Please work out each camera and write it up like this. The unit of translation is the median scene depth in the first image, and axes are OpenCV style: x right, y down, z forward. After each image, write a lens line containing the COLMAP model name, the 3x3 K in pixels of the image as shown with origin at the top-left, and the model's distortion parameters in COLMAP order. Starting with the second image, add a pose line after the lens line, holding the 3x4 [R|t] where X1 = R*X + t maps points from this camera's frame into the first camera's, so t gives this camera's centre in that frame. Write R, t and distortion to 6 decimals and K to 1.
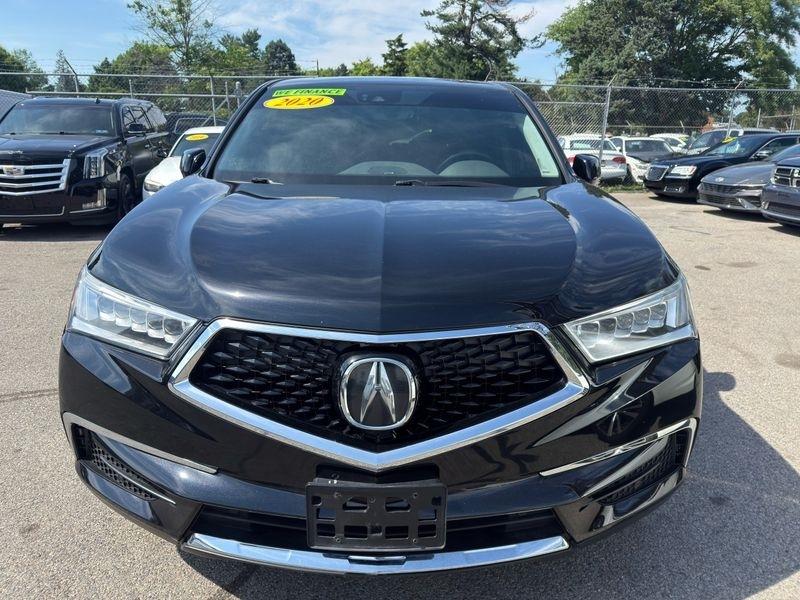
lens RADIAL K [[570.1, 0, 404.0], [0, 570.1, 297.0], [0, 0, 1]] dist [-0.007236, -0.005205]
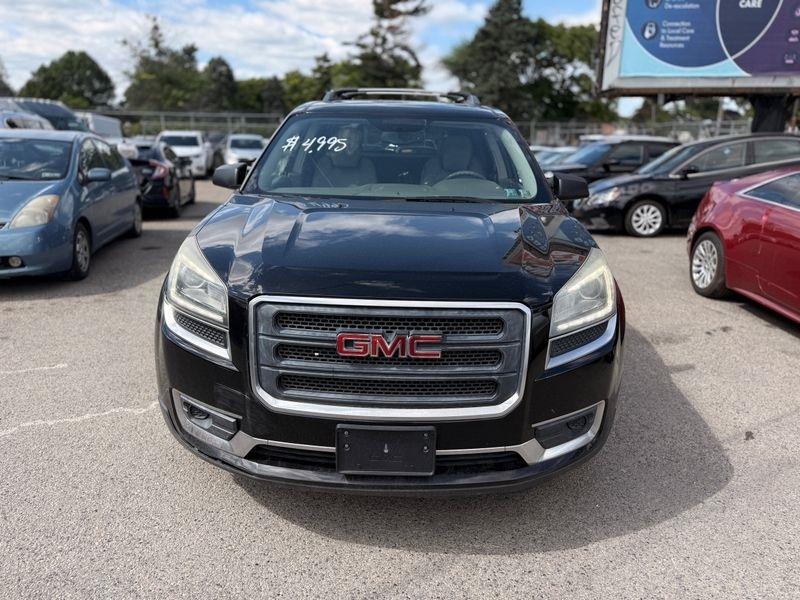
lens RADIAL K [[570.1, 0, 404.0], [0, 570.1, 297.0], [0, 0, 1]] dist [-0.007236, -0.005205]
pose [[0.992852, -0.020510, 0.117576, 0.004977], [0.021411, 0.999750, -0.006397, 0.043843], [-0.117415, 0.008869, 0.993043, -0.162128]]
